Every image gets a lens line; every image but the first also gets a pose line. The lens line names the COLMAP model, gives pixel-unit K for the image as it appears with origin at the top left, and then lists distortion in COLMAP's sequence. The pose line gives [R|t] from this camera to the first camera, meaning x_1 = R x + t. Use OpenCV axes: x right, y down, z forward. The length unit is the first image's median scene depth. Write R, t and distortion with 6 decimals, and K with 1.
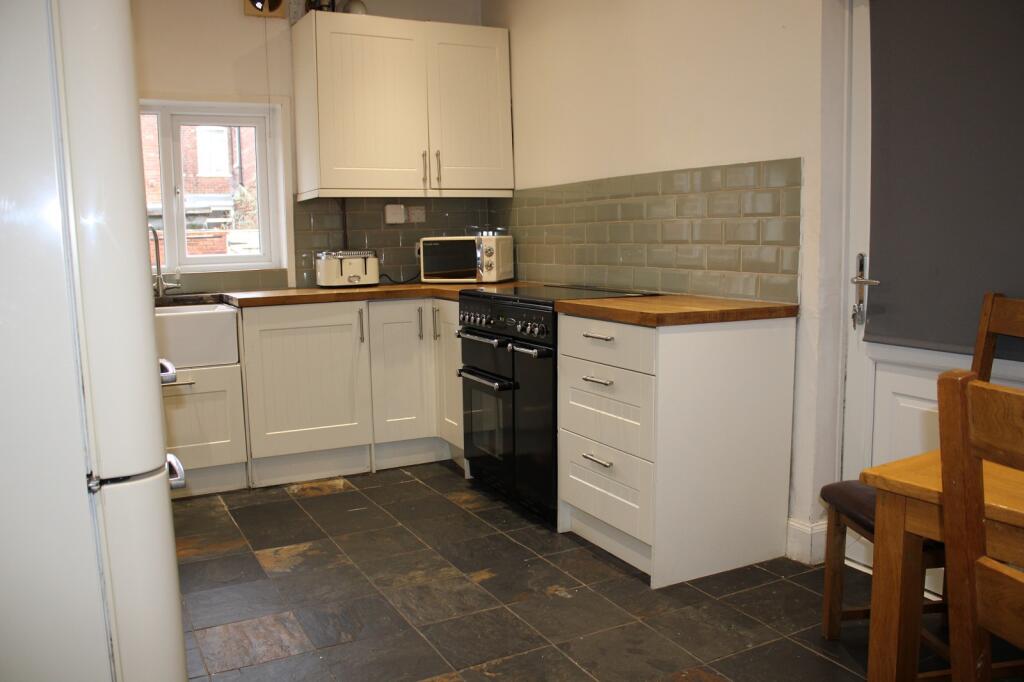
lens RADIAL K [[882.4, 0, 512.0], [0, 882.4, 341.0], [0, 0, 1]] dist [-0.150623, 0.187138]
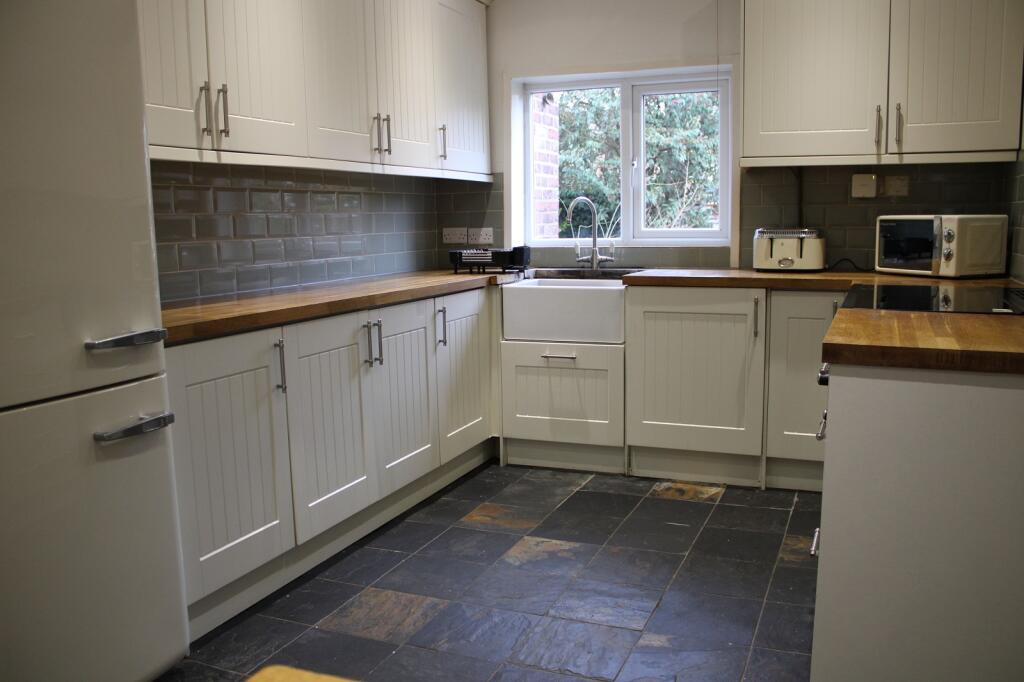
lens RADIAL K [[882.4, 0, 512.0], [0, 882.4, 341.0], [0, 0, 1]] dist [-0.150623, 0.187138]
pose [[0.641230, 0.116906, -0.758391, 0.299016], [-0.089348, 0.992979, 0.077523, -0.036378], [0.762130, 0.018051, 0.647173, 0.248150]]
